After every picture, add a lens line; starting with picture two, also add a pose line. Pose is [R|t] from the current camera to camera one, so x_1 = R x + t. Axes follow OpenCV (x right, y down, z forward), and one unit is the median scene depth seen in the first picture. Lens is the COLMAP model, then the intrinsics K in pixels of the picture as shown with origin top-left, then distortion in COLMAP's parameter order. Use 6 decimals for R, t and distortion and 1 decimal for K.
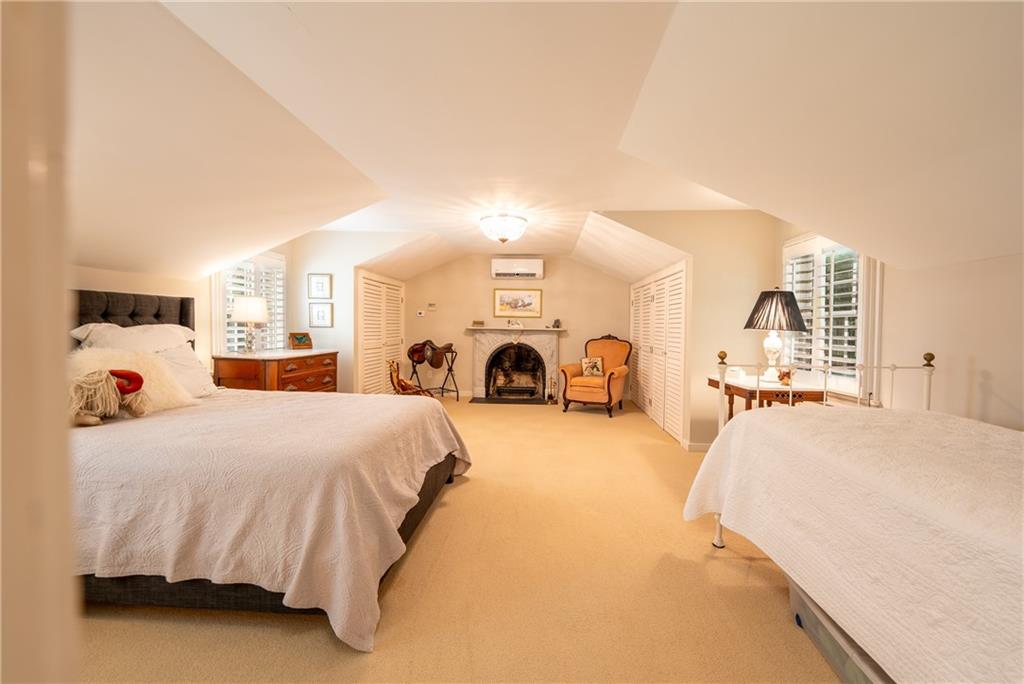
lens RADIAL K [[423.6, 0, 514.1], [0, 423.6, 338.1], [0, 0, 1]] dist [-0.011355, -0.000370]
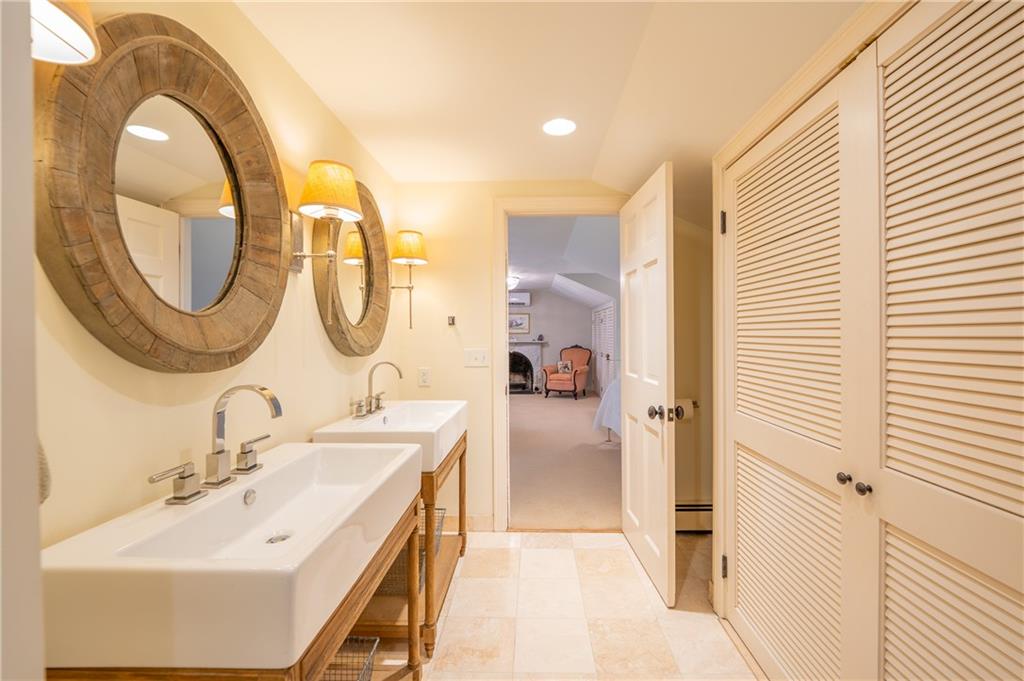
lens RADIAL K [[432.8, 0, 514.1], [0, 432.8, 337.6], [0, 0, 1]] dist [-0.009667, 0.000442]
pose [[0.999612, -0.015840, 0.022933, -0.022326], [0.016334, 0.999635, -0.021497, -0.005102], [-0.022584, 0.021863, 0.999506, -0.484574]]
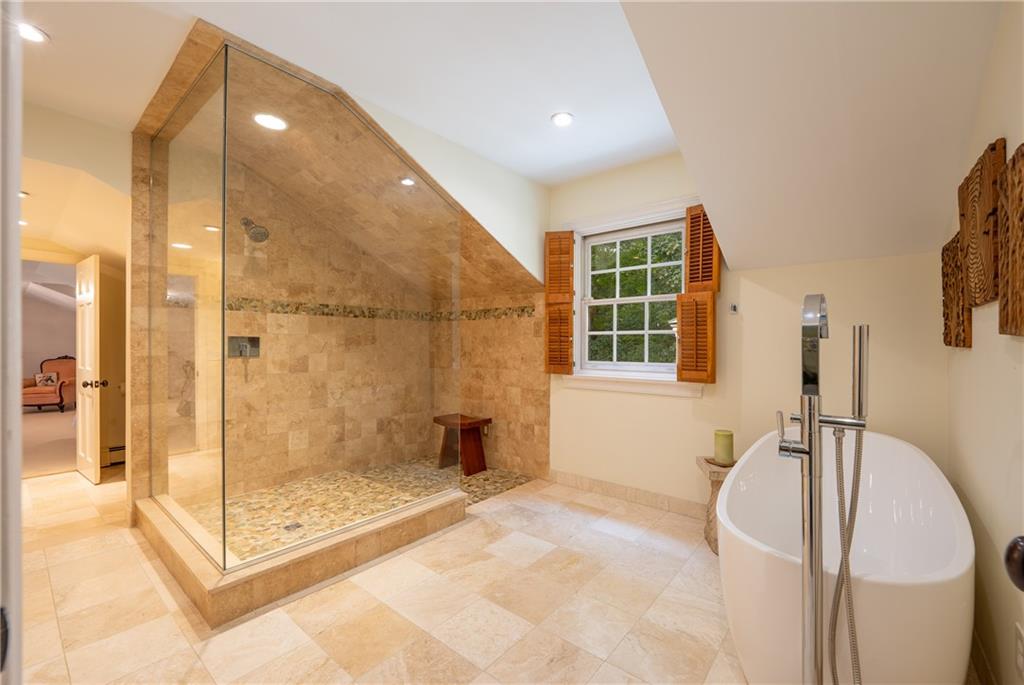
lens RADIAL K [[423.6, 0, 511.8], [0, 423.6, 345.5], [0, 0, 1]] dist [-0.011355, -0.000370]
pose [[0.578447, -0.007510, 0.815685, -0.045731], [0.028603, 0.999529, -0.011081, 0.014712], [-0.815218, 0.029741, 0.578390, -0.997963]]
